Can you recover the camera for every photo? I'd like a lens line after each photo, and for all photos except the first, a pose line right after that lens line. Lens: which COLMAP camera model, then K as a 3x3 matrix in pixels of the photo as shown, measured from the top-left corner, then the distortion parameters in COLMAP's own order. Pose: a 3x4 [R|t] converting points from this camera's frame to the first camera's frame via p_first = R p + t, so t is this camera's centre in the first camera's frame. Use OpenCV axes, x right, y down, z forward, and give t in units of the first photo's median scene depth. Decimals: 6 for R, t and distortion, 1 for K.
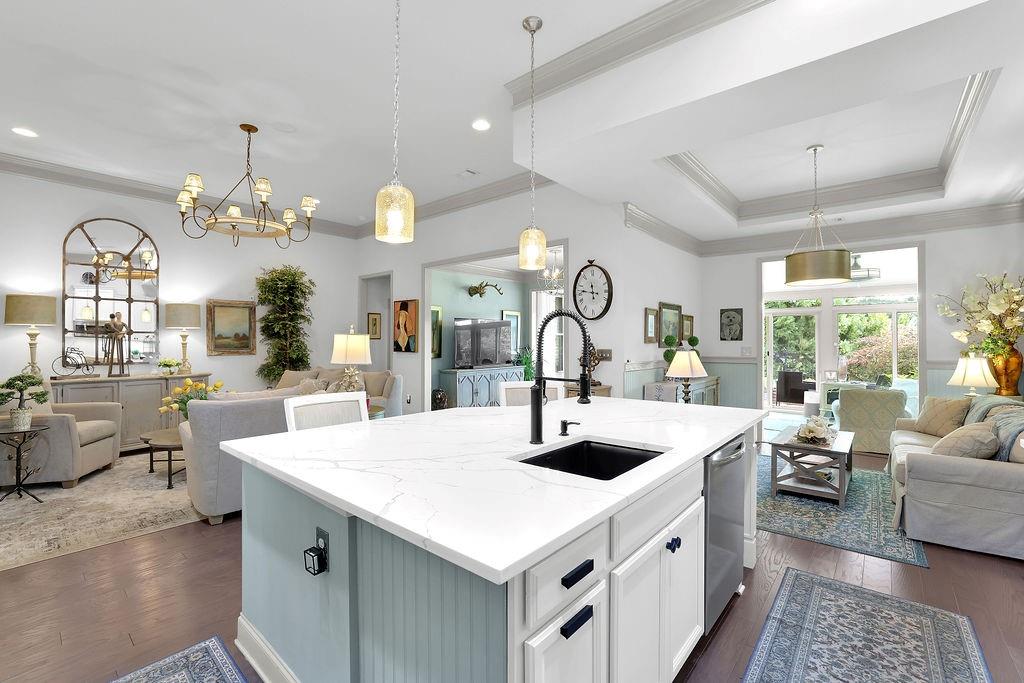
lens RADIAL K [[454.4, 0, 505.2], [0, 454.4, 341.3], [0, 0, 1]] dist [-0.000445, -0.000047]
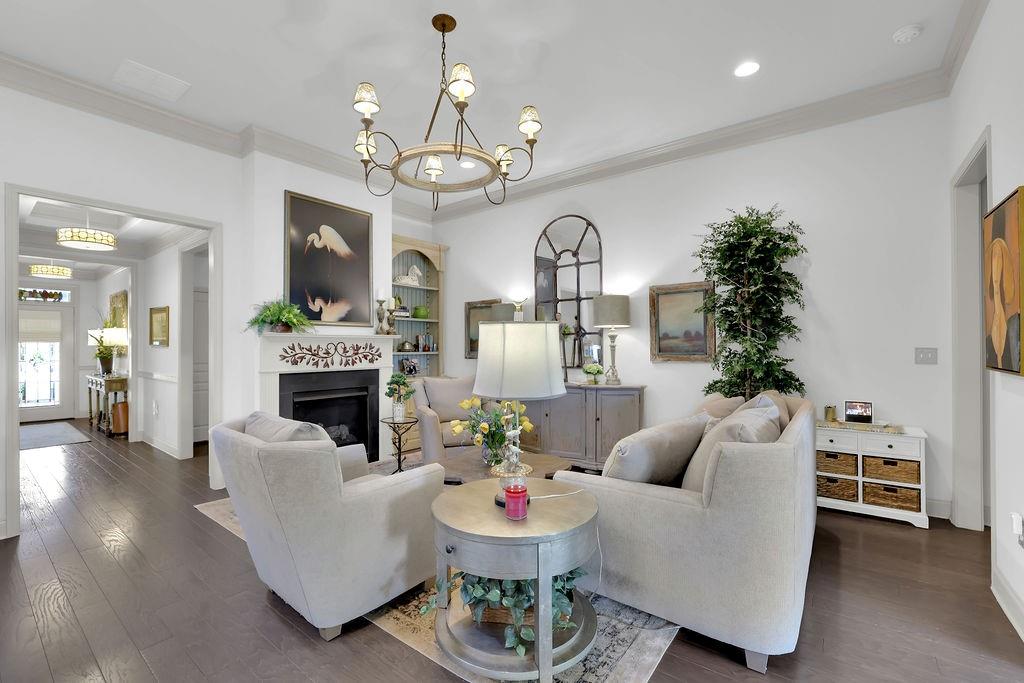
lens RADIAL K [[454.4, 0, 505.2], [0, 454.4, 341.3], [0, 0, 1]] dist [-0.000445, -0.000047]
pose [[0.060168, -0.013453, -0.998098, 0.064866], [0.006618, 0.999893, -0.013079, 0.005047], [0.998166, -0.005818, 0.060251, 0.663537]]
